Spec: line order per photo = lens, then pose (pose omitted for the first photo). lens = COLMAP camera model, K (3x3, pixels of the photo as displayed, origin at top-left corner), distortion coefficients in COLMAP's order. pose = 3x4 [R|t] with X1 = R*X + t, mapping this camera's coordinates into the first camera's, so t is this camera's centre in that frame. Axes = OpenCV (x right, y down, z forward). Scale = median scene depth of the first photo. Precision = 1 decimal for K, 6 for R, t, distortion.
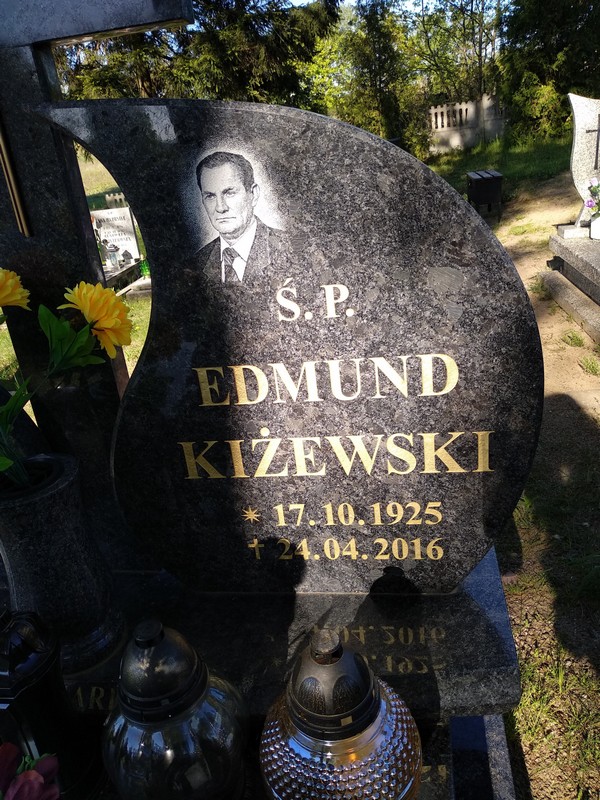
lens RADIAL K [[601.2, 0, 297.2], [0, 601.2, 404.3], [0, 0, 1]] dist [-0.029000, 0.020547]
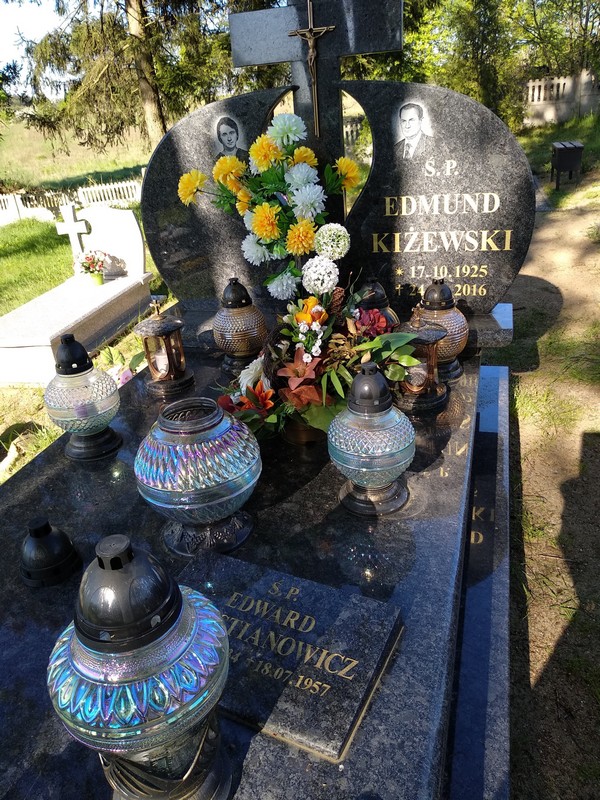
lens RADIAL K [[601.2, 0, 300.1], [0, 601.2, 396.9], [0, 0, 1]] dist [-0.029000, 0.020547]
pose [[0.990215, 0.093866, -0.103261, -0.172660], [-0.089927, 0.995055, 0.042172, 0.602033], [0.106709, -0.032474, 0.993760, -1.284373]]
